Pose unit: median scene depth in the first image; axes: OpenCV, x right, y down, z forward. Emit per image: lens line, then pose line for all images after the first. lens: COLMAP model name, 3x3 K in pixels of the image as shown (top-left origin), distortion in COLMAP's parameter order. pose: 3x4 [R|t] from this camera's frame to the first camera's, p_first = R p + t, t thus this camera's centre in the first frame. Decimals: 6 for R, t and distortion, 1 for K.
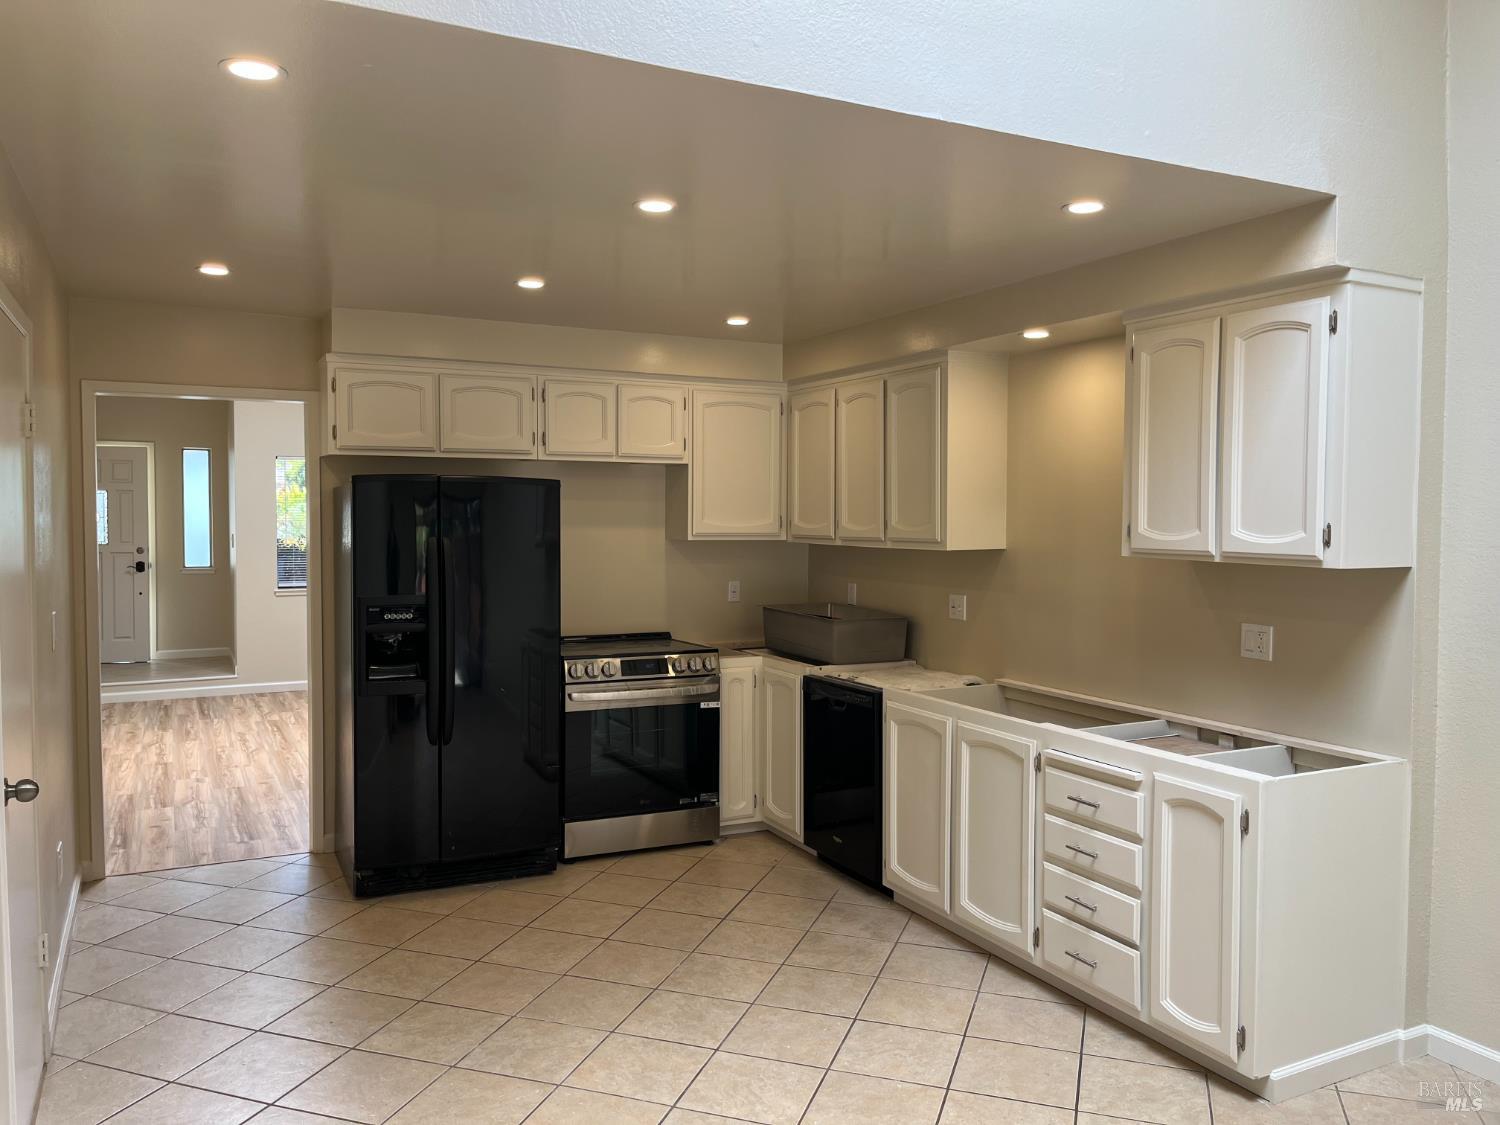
lens RADIAL K [[1138.2, 0, 746.9], [0, 1138.2, 556.3], [0, 0, 1]] dist [-0.008648, -0.002685]
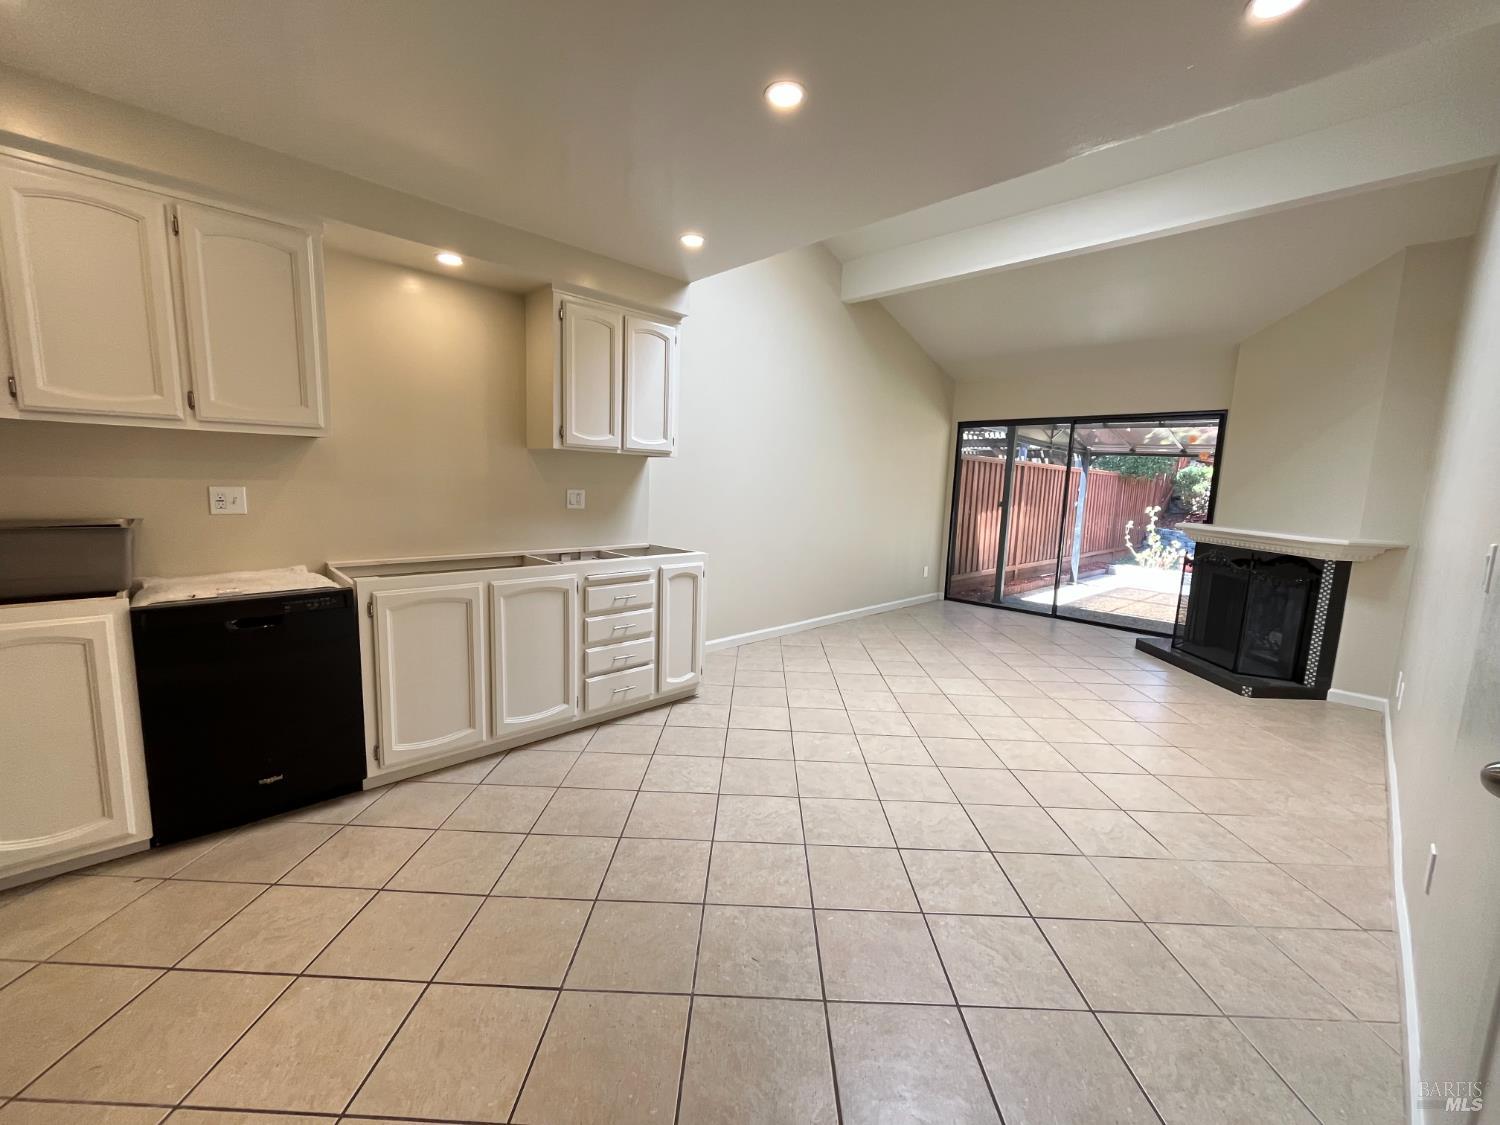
lens RADIAL K [[608.7, 0, 748.3], [0, 608.7, 562.9], [0, 0, 1]] dist [0.002205, 0.000184]
pose [[-0.304163, -0.147292, 0.941164, -0.561651], [0.002808, 0.987832, 0.155502, 0.025670], [-0.952616, 0.049941, -0.300048, 1.032660]]
